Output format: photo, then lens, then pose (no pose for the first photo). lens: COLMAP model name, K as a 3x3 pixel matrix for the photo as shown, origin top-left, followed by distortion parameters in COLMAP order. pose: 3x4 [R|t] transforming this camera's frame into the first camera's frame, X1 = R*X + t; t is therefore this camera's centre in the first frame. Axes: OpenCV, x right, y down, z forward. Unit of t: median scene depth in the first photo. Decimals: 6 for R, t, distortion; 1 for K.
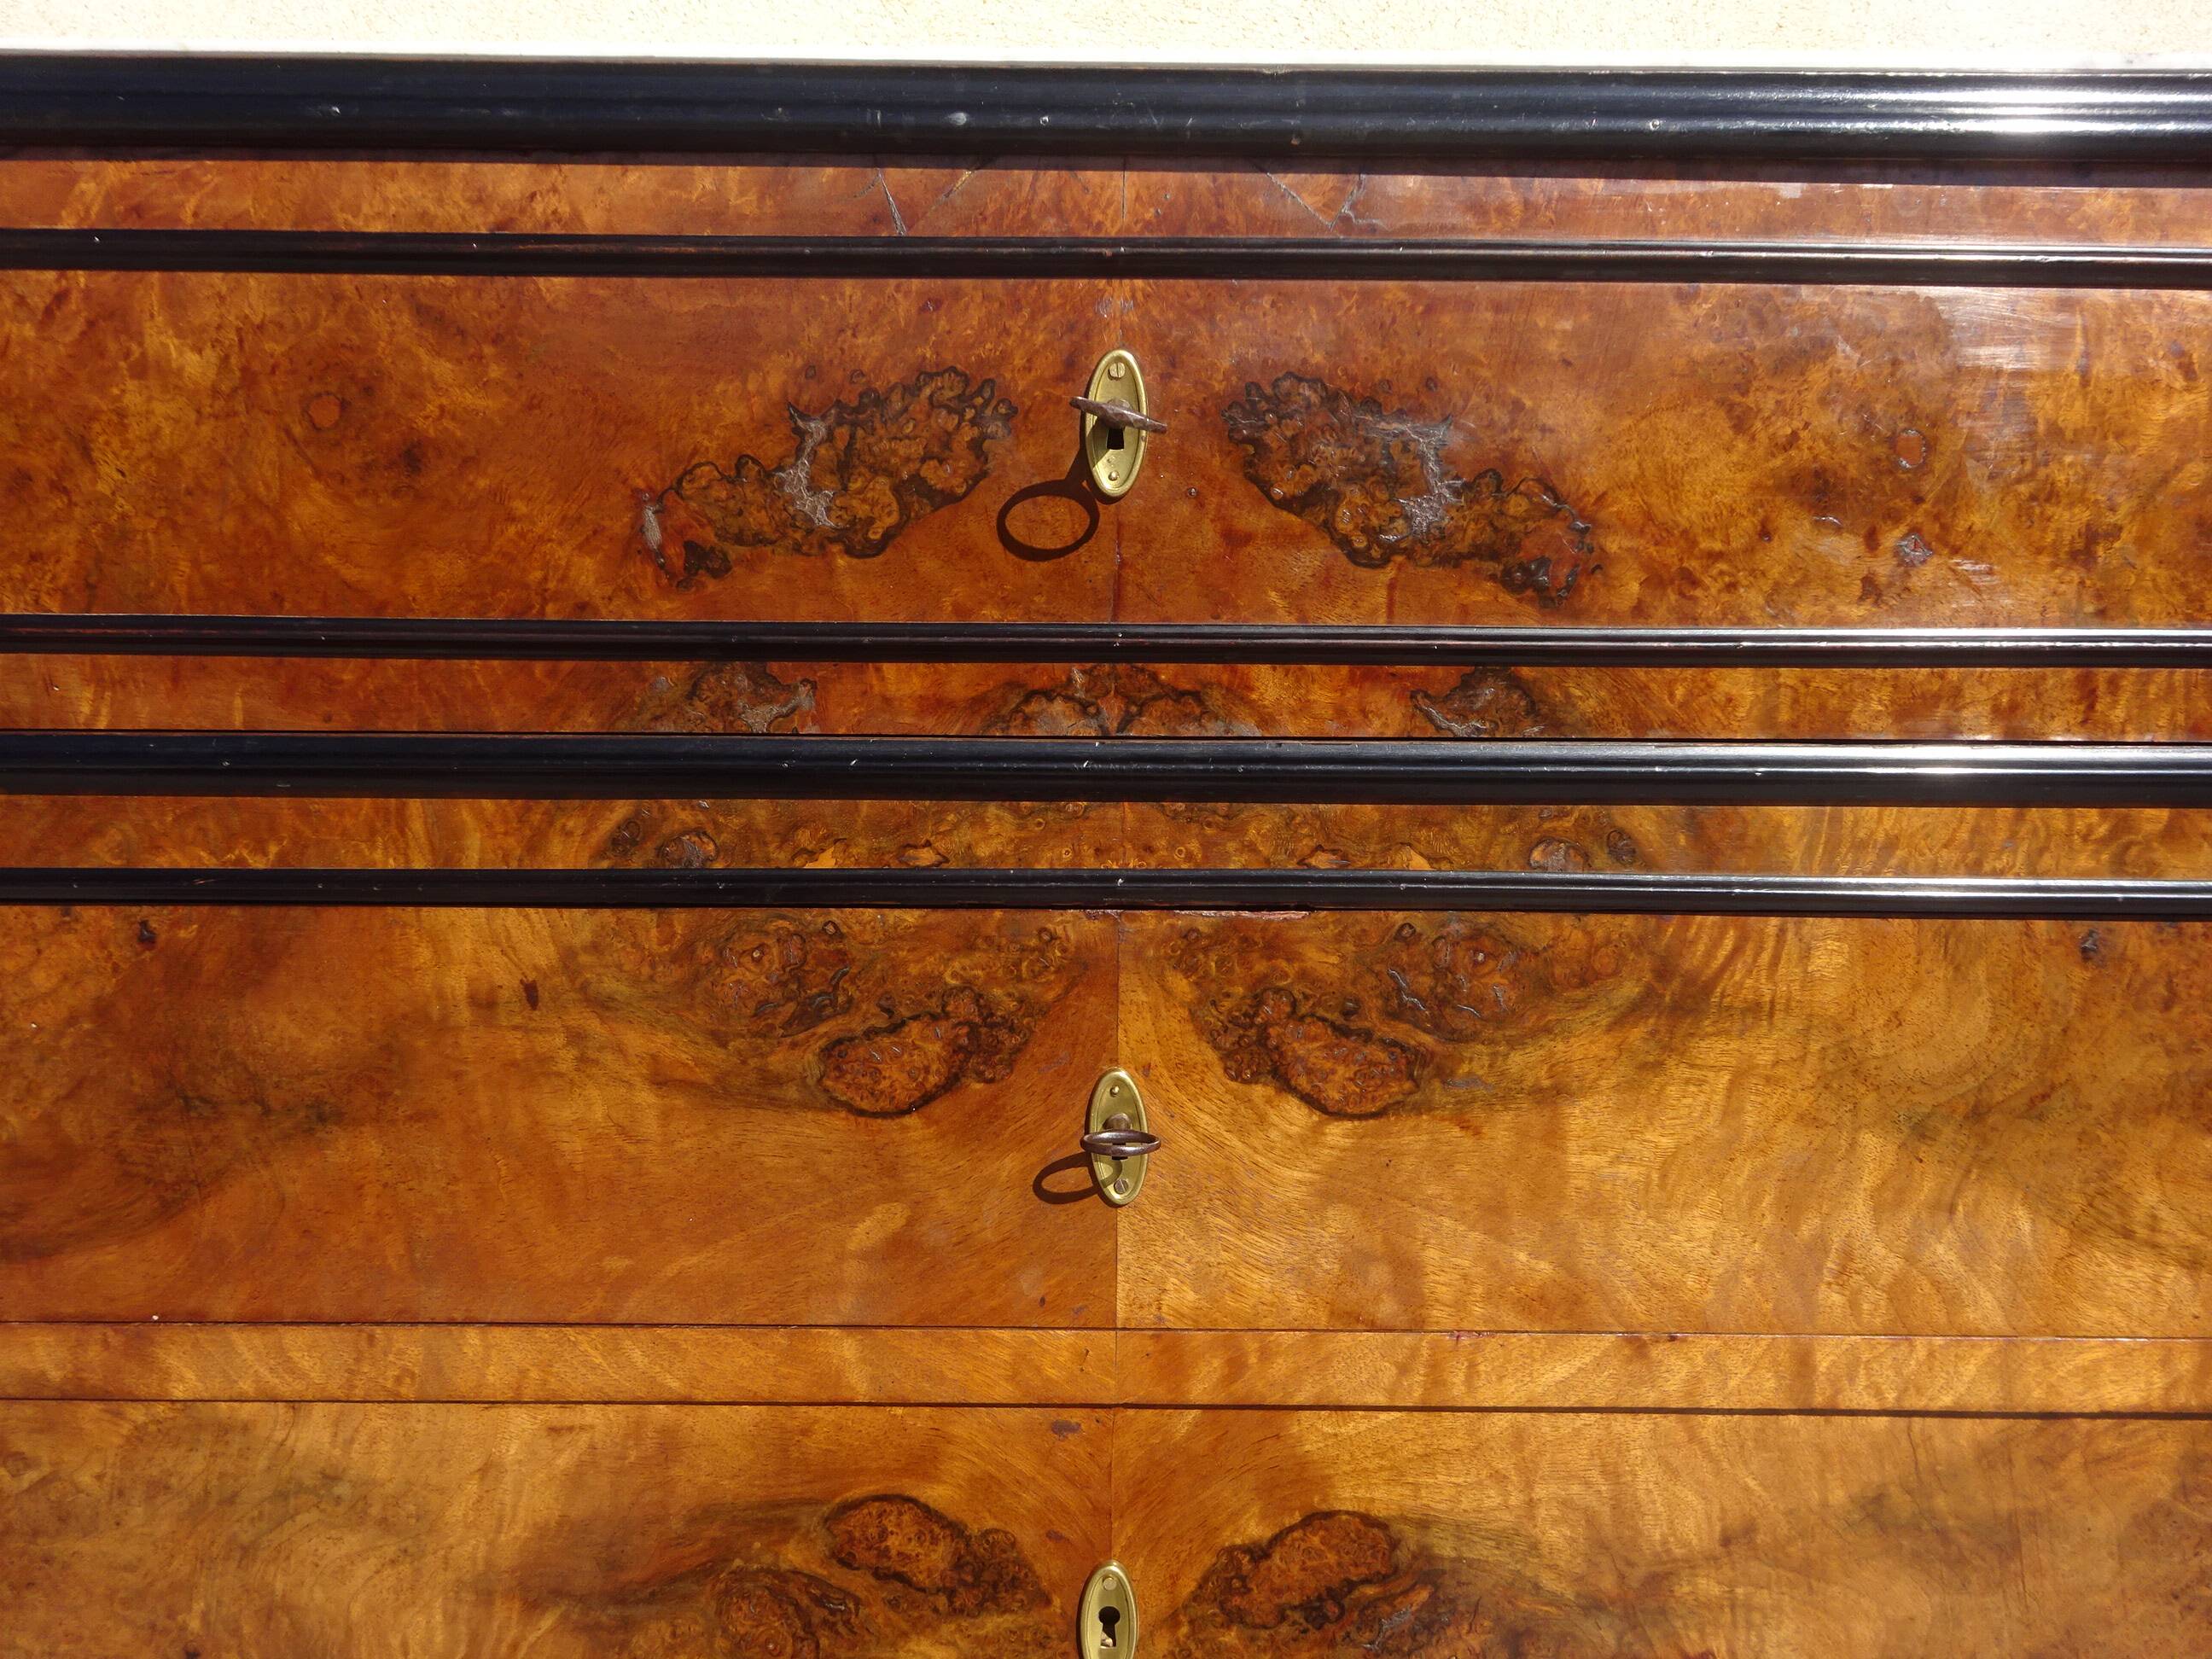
lens RADIAL K [[1756.6, 0, 1106.7], [0, 1756.6, 836.4], [0, 0, 1]] dist [0.003454, 0.015648]
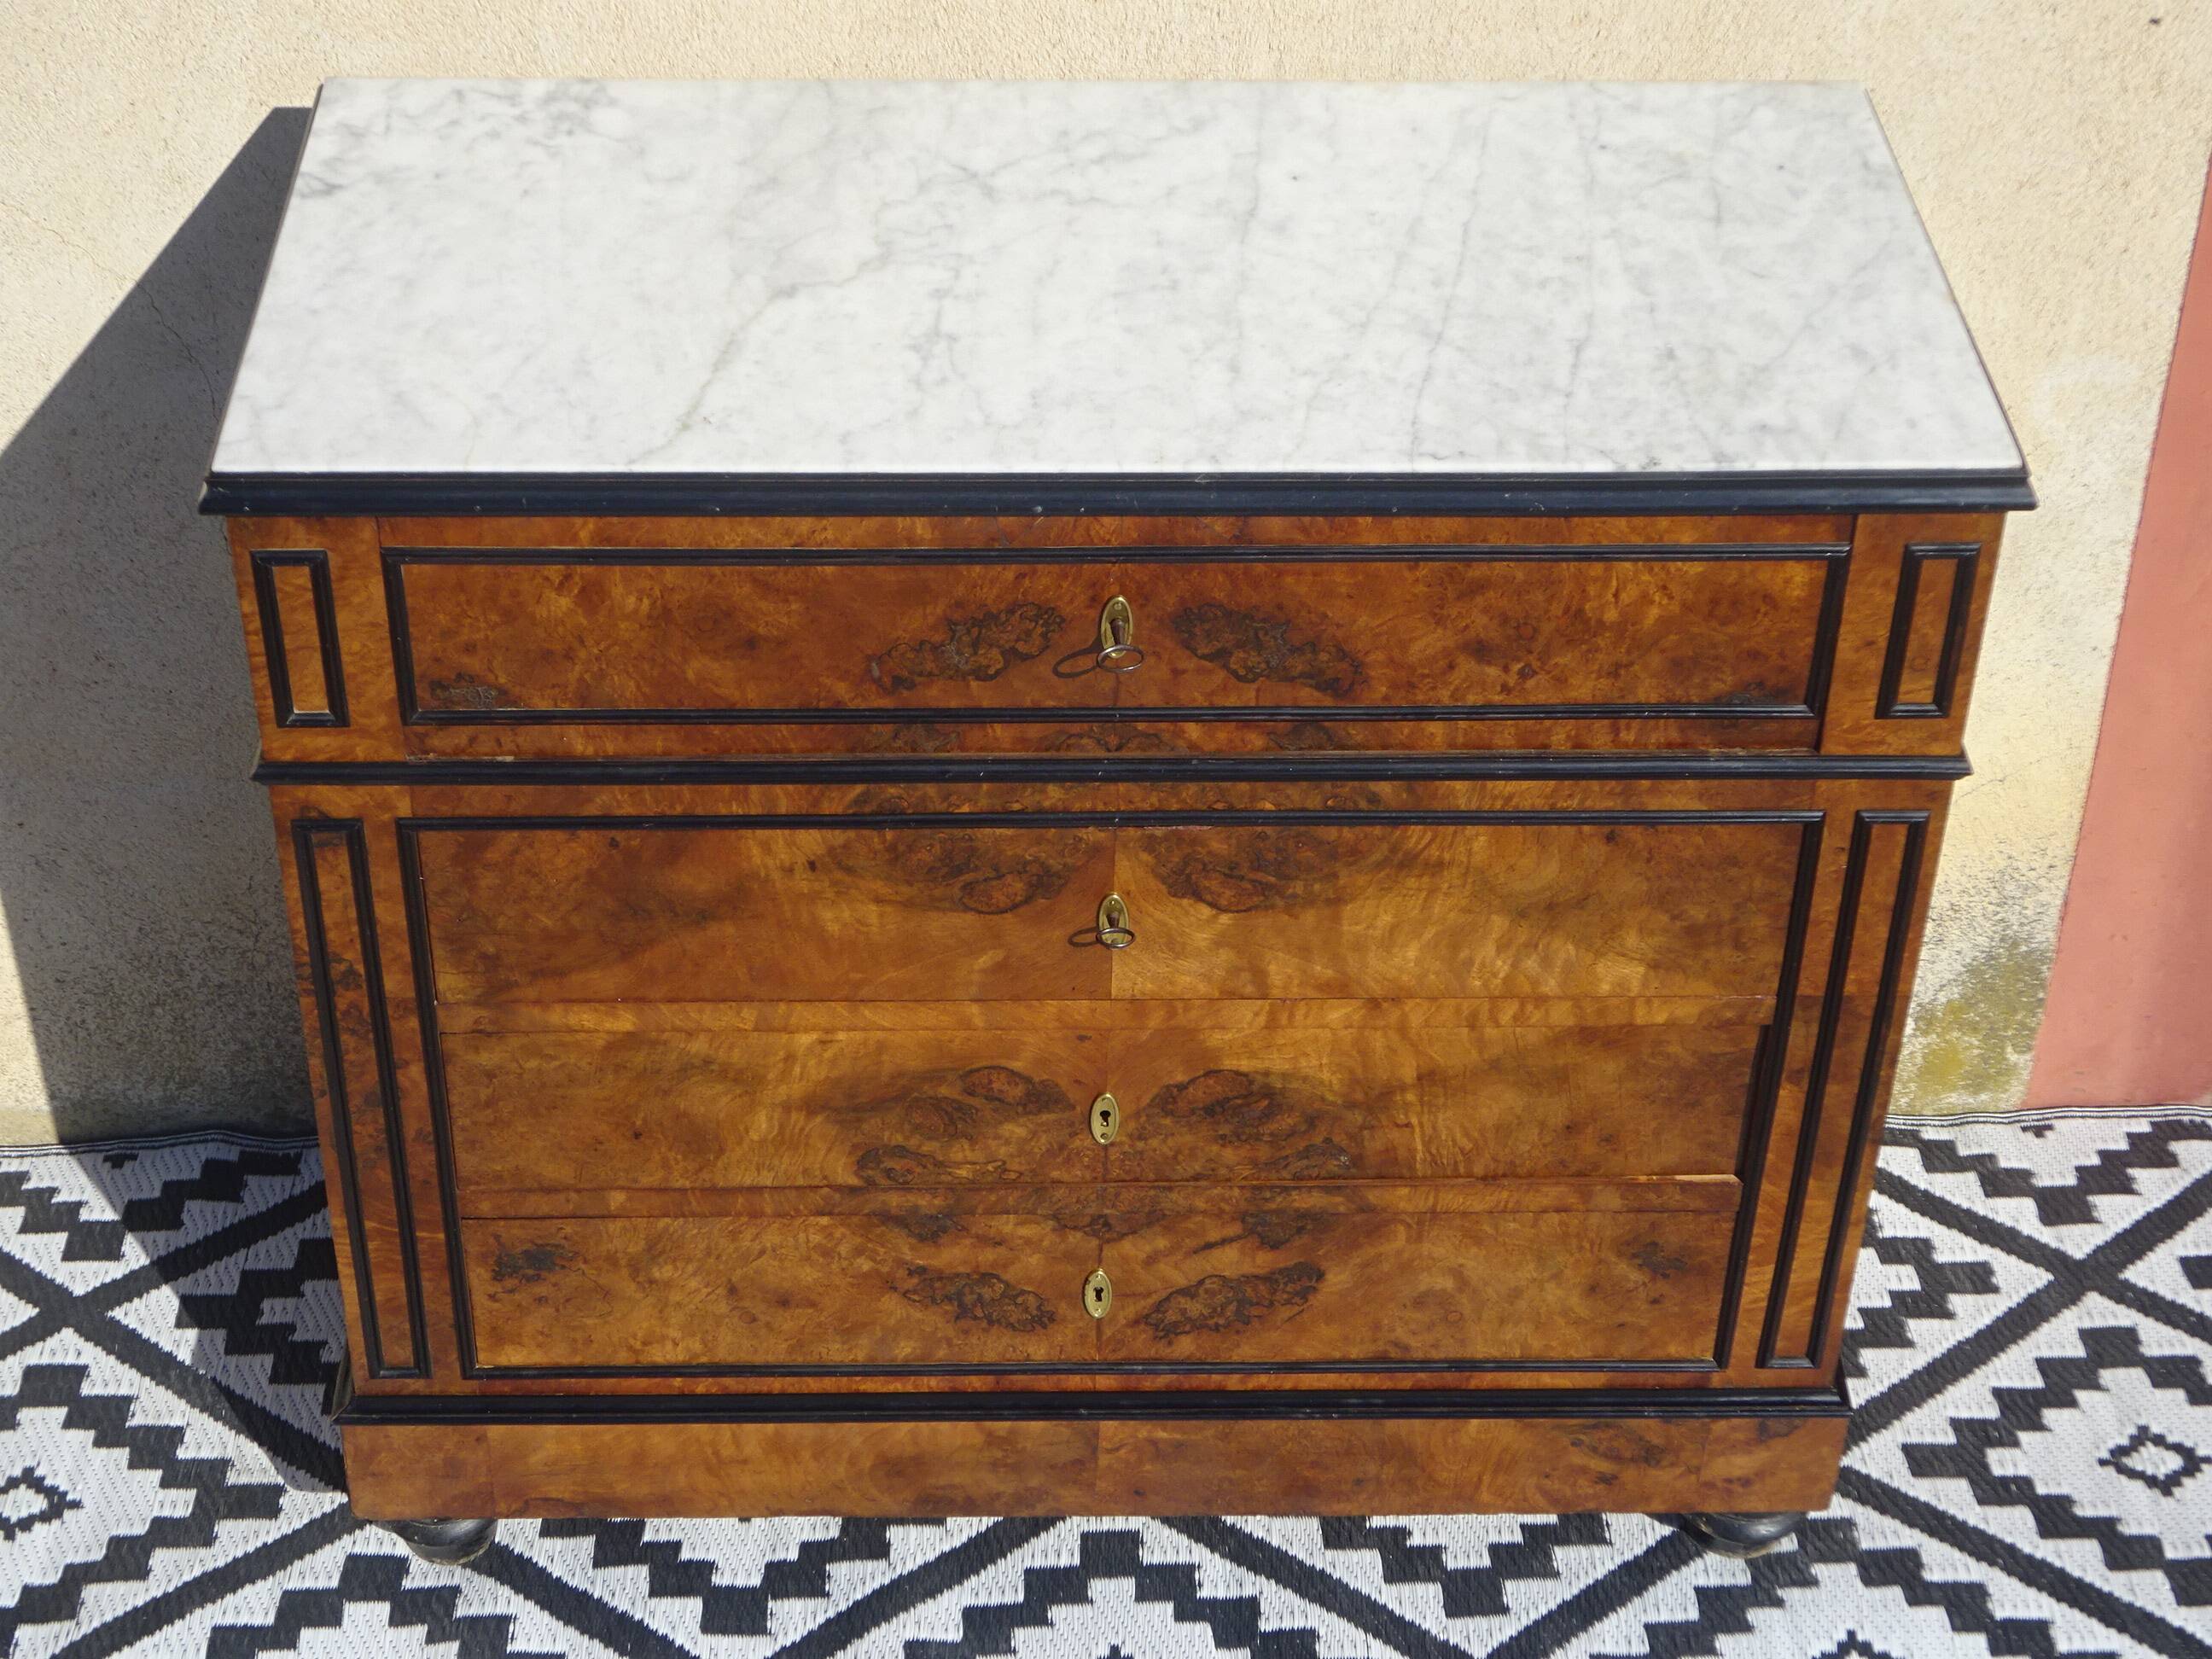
lens RADIAL K [[3680.3, 0, 1098.8], [0, 3680.3, 827.9], [0, 0, 1]] dist [0.049176, -0.129467]
pose [[0.999513, -0.009295, 0.029795, -0.131014], [-0.007225, 0.859794, 0.510591, -2.017154], [-0.030363, -0.510557, 0.859308, -2.475781]]
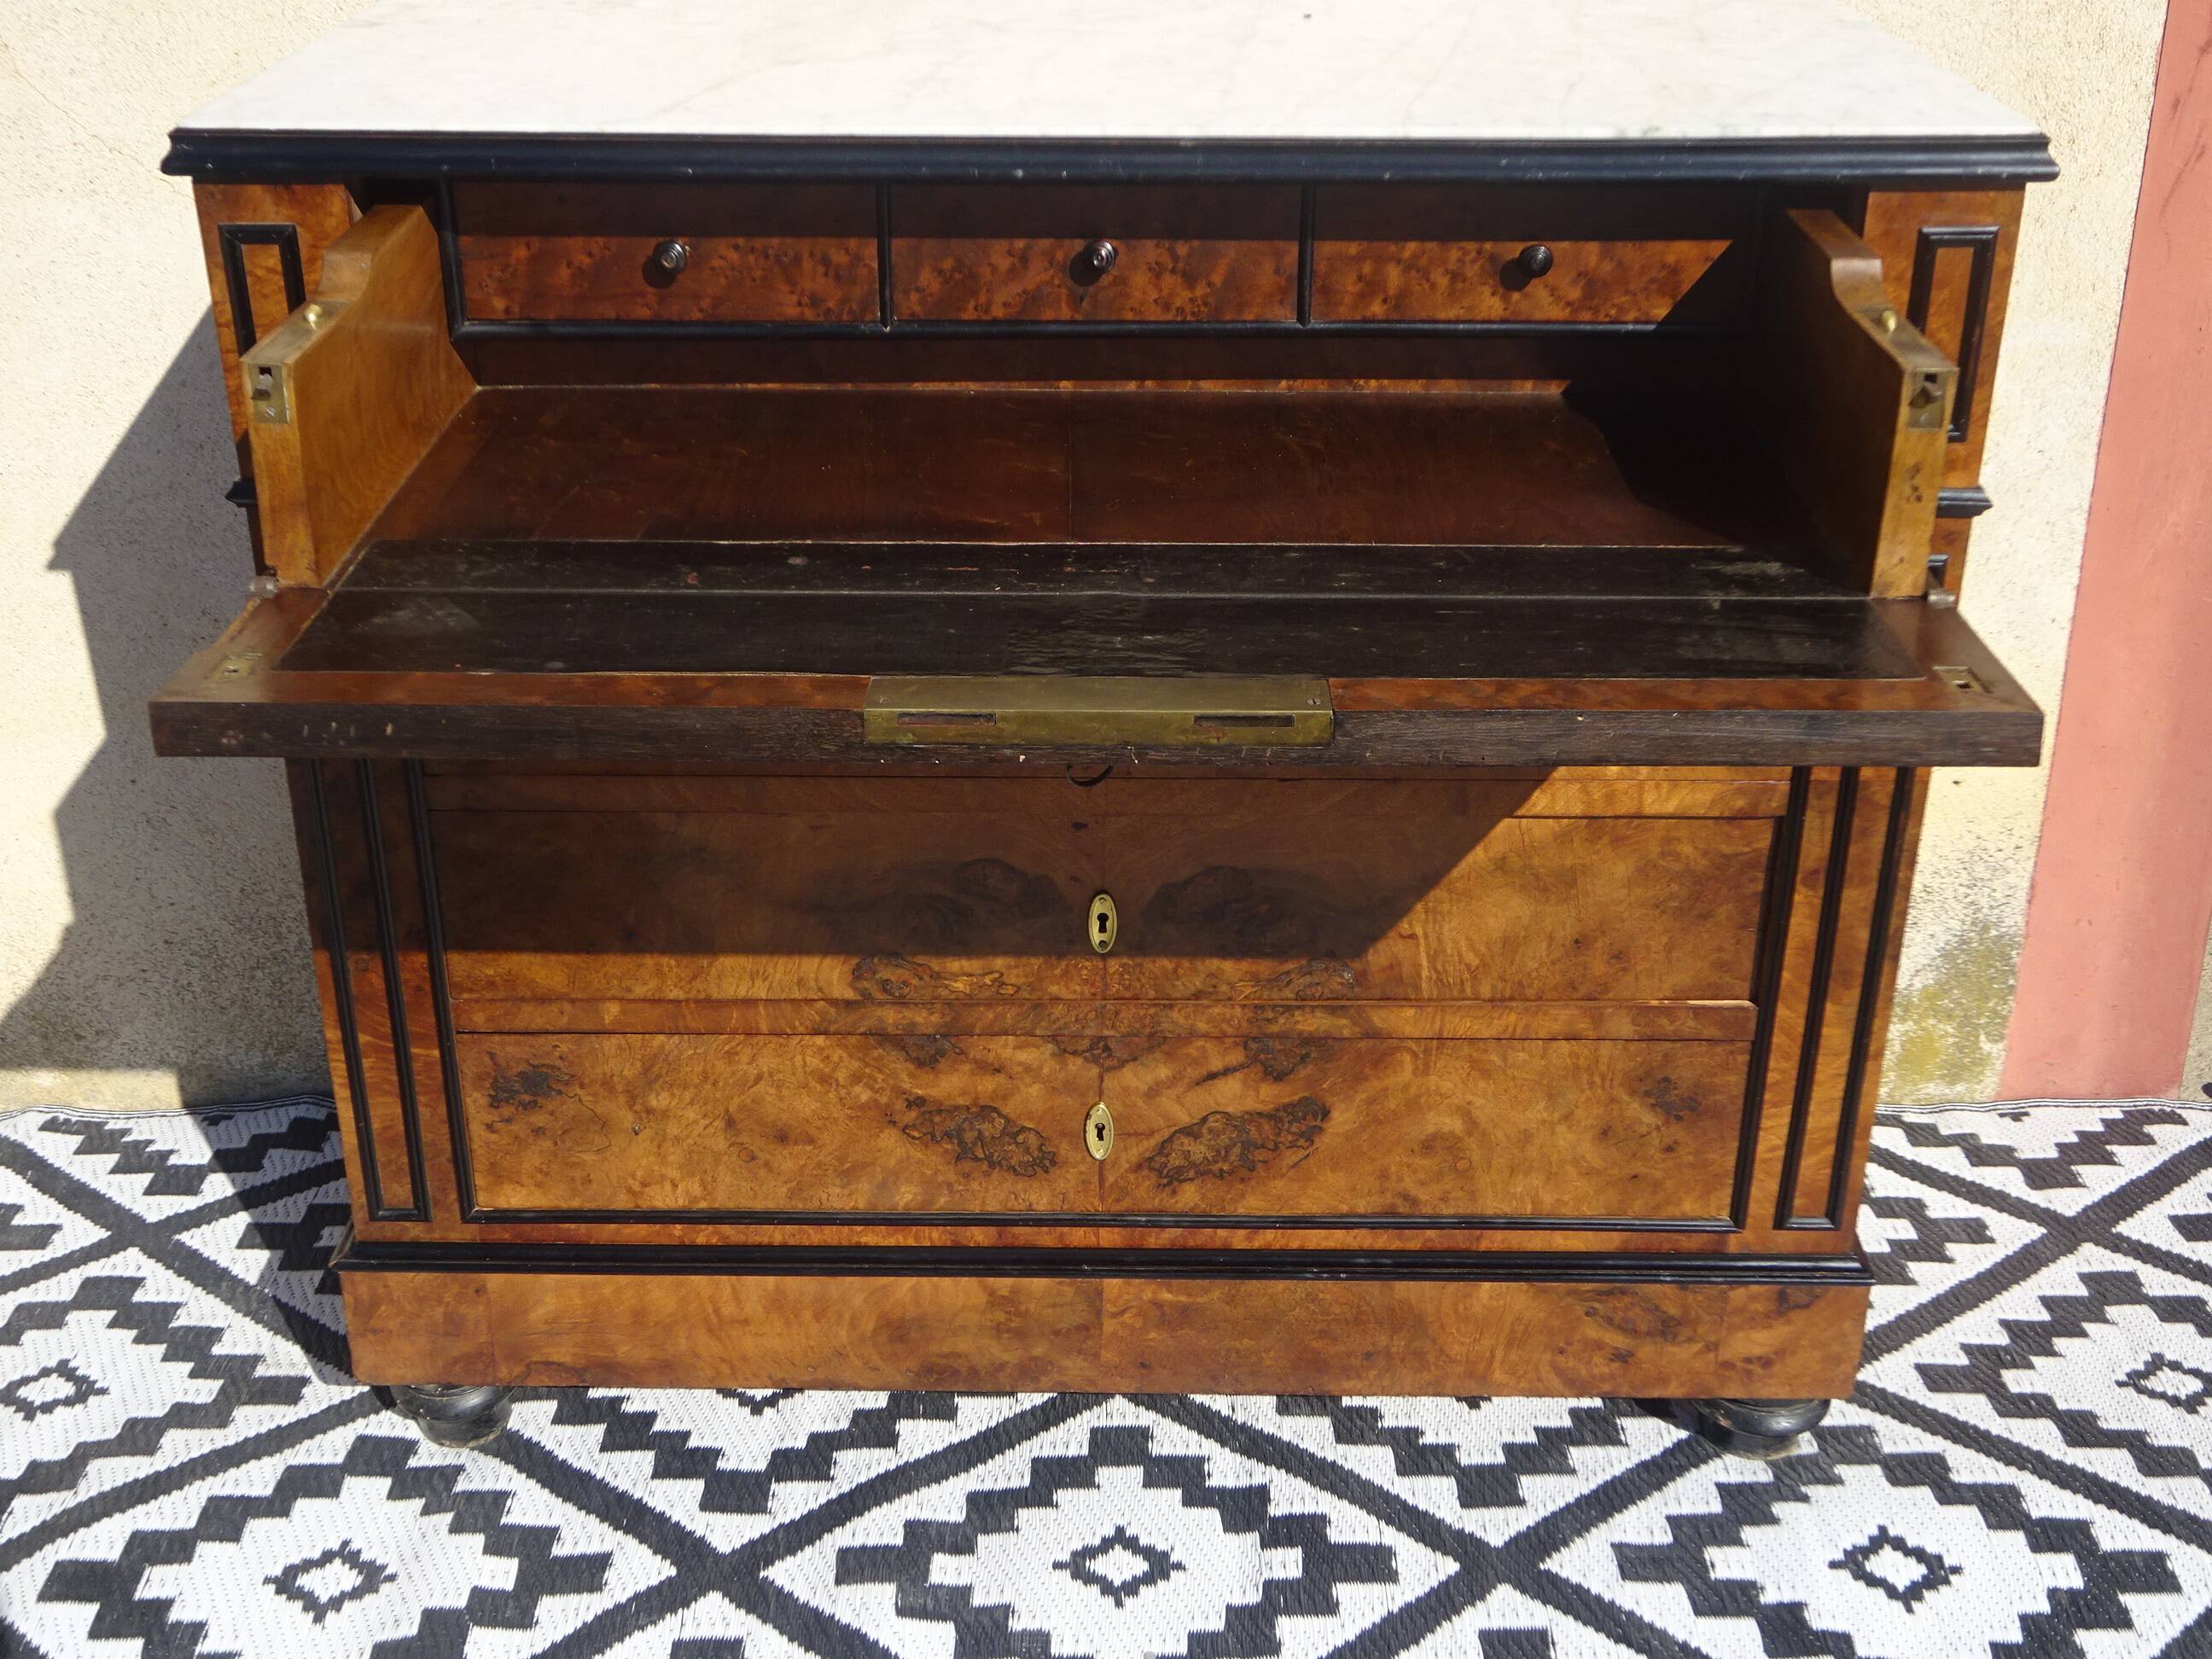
lens RADIAL K [[2539.9, 0, 1105.9], [0, 2539.9, 824.4], [0, 0, 1]] dist [0.008439, 0.055321]
pose [[0.999965, -0.001333, -0.008220, 0.028789], [0.003978, 0.943649, 0.330924, -0.600971], [0.007316, -0.330945, 0.943622, -1.668196]]
